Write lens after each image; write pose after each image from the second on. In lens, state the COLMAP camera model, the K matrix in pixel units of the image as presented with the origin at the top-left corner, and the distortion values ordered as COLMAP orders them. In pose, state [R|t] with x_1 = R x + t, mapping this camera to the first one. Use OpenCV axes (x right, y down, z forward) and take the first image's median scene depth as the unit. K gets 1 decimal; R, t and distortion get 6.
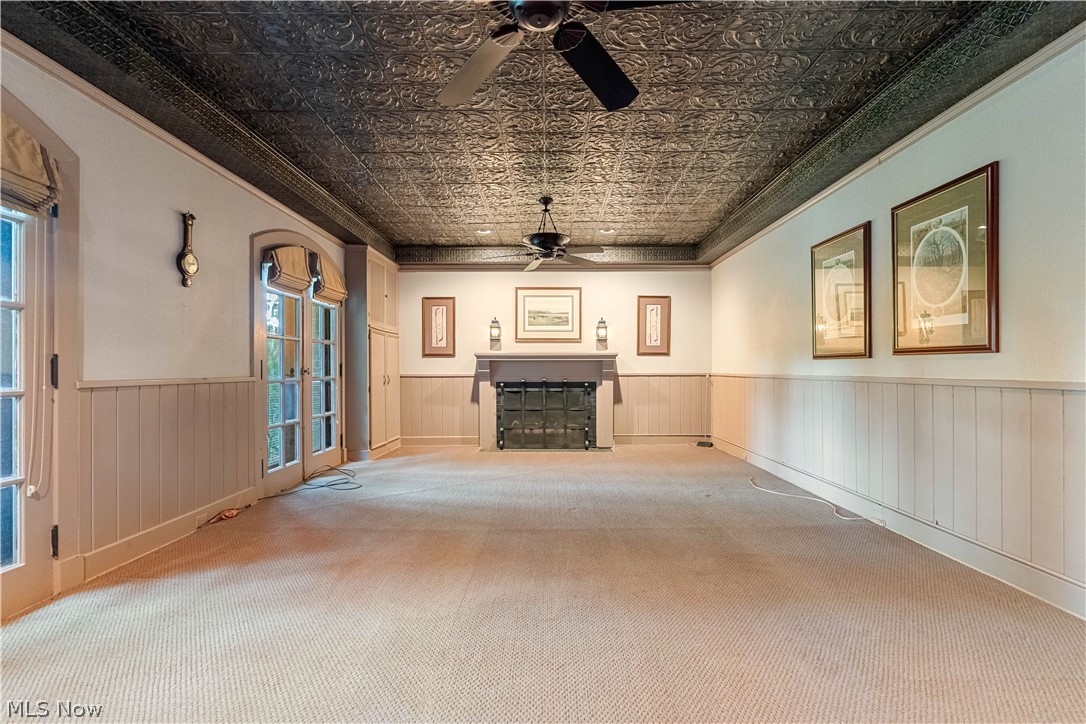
lens RADIAL K [[492.6, 0, 537.7], [0, 492.6, 365.7], [0, 0, 1]] dist [-0.004001, 0.000450]
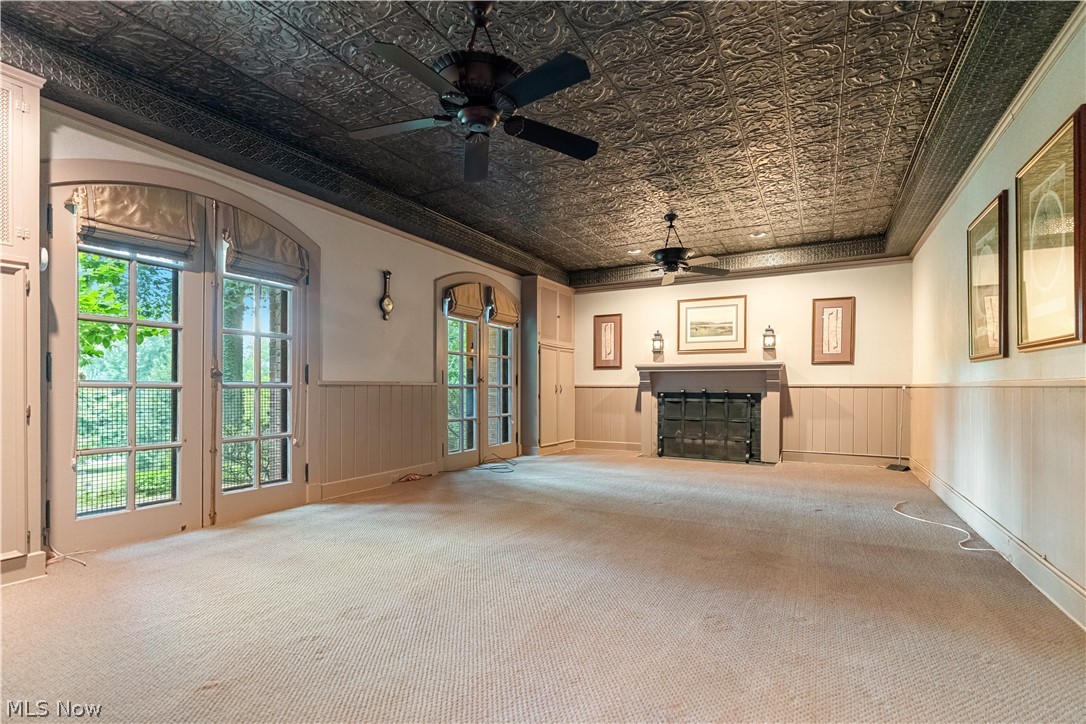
lens RADIAL K [[501.8, 0, 541.0], [0, 501.8, 384.0], [0, 0, 1]] dist [-0.003066, 0.000125]
pose [[0.877224, 0.001527, -0.480079, 0.240879], [-0.001601, 0.999999, 0.000255, 0.018024], [0.480079, 0.000545, 0.877225, -0.061509]]
